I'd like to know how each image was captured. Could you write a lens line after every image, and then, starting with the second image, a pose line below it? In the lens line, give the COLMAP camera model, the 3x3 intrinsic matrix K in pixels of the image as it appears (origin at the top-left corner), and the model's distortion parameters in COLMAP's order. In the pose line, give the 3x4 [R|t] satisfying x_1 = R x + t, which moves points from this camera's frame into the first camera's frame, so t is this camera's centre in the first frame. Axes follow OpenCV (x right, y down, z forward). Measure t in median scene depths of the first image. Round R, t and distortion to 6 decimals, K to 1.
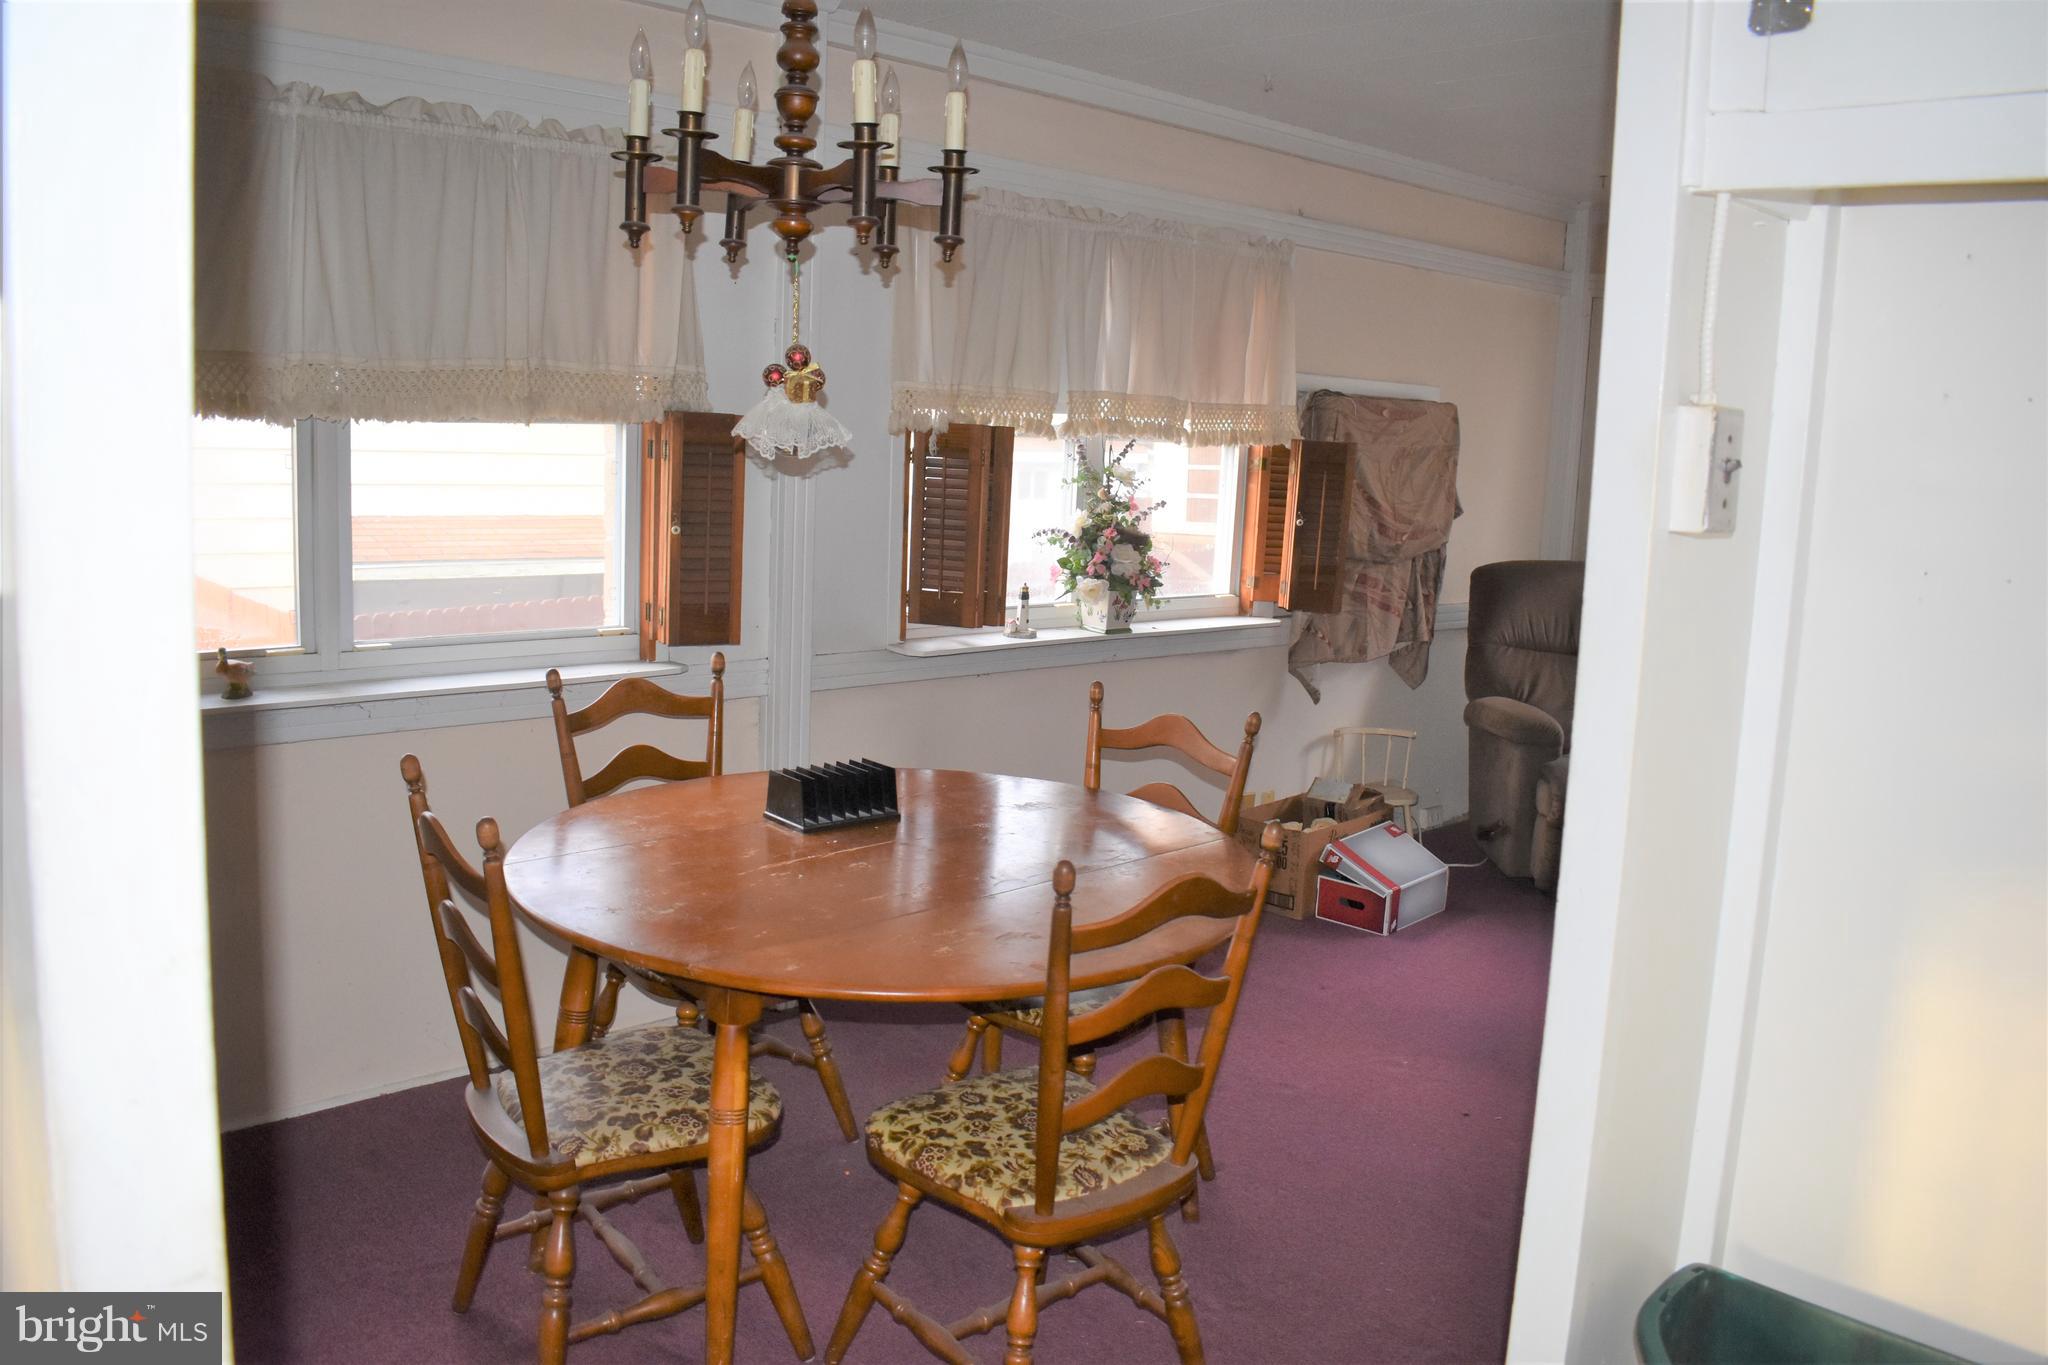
lens RADIAL K [[1614.5, 0, 1036.7], [0, 1614.5, 676.4], [0, 0, 1]] dist [-0.091707, 0.004925]
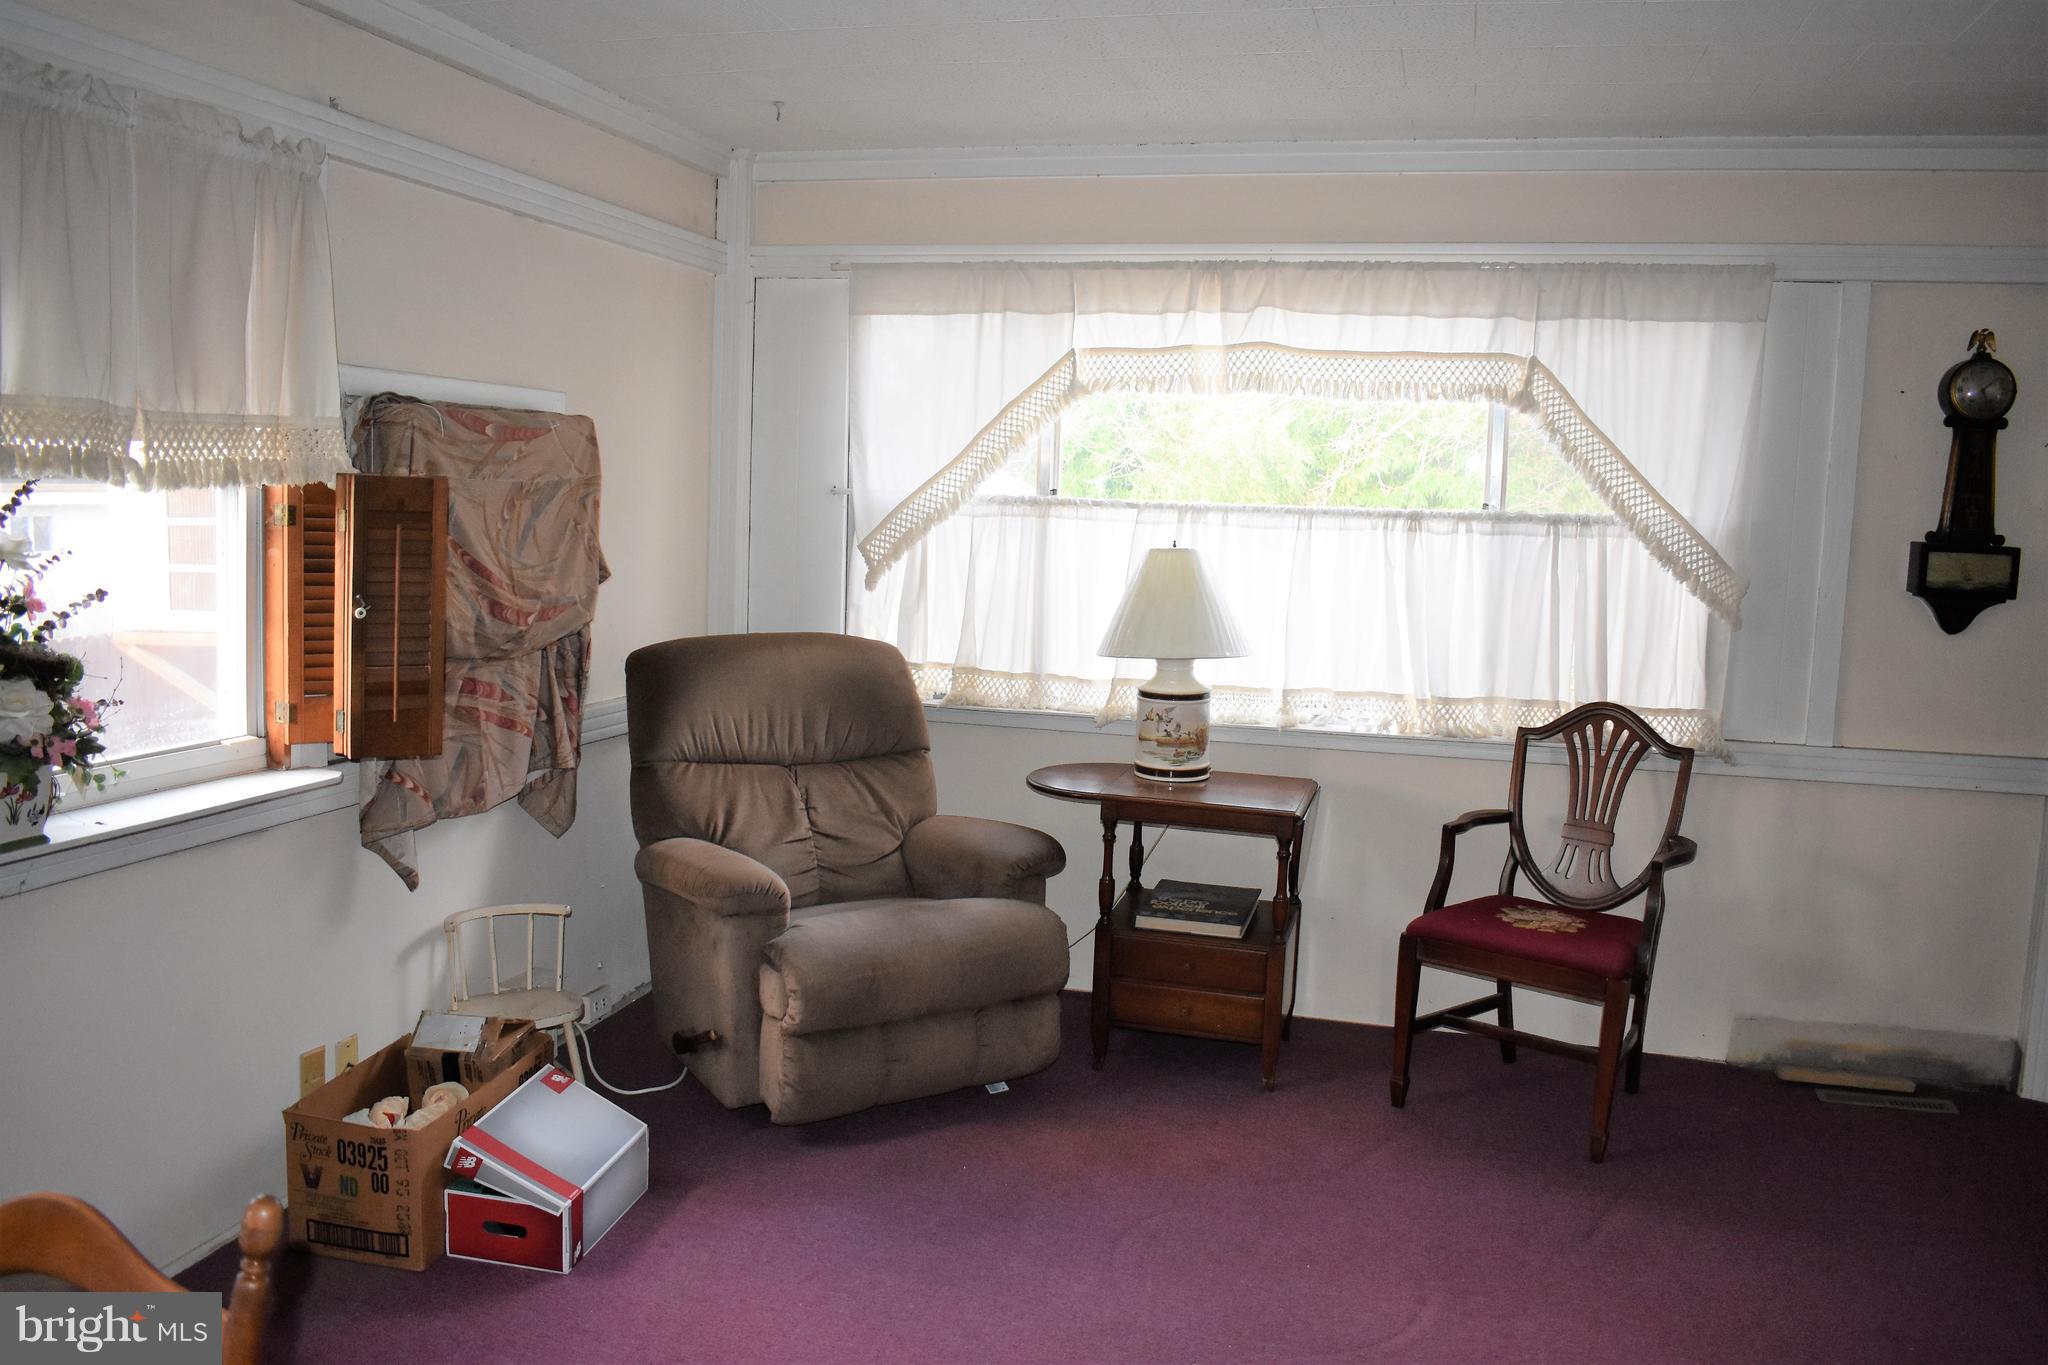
lens RADIAL K [[1614.5, 0, 1036.7], [0, 1614.5, 676.4], [0, 0, 1]] dist [-0.091707, 0.004925]
pose [[0.849429, -0.070497, 0.522973, 0.064291], [0.080058, 0.996781, 0.004335, -0.052122], [-0.521595, 0.038186, 0.852338, 0.352602]]
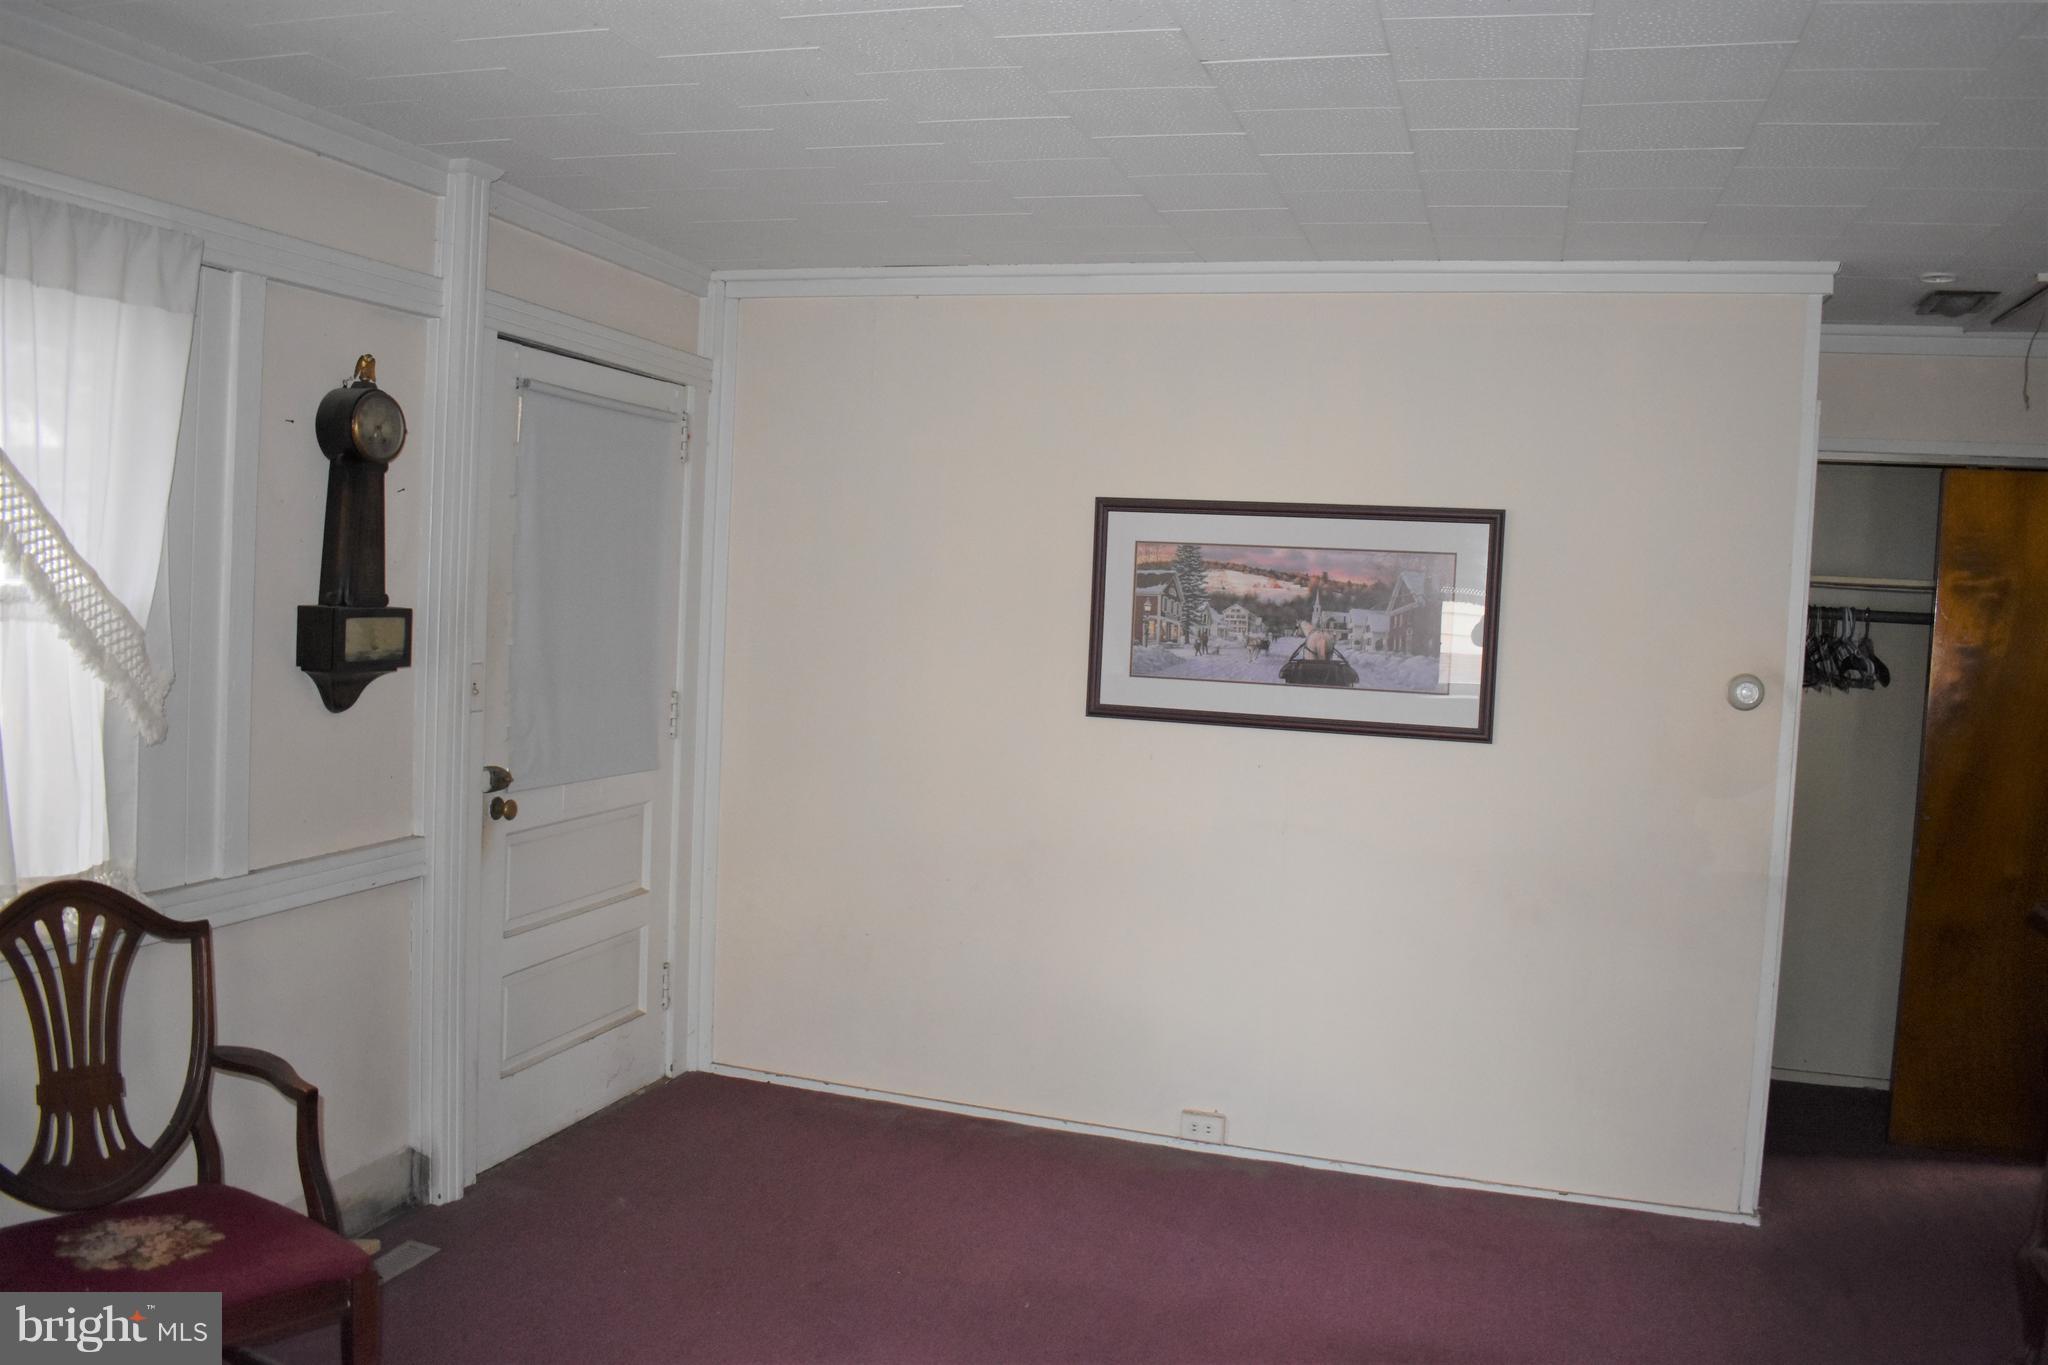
lens RADIAL K [[1614.5, 0, 1036.7], [0, 1614.5, 676.4], [0, 0, 1]] dist [-0.091707, 0.004925]
pose [[-0.497088, -0.115306, 0.860004, 0.121663], [0.062972, 0.983724, 0.168293, -0.116887], [-0.865412, 0.137812, -0.481736, 0.707092]]
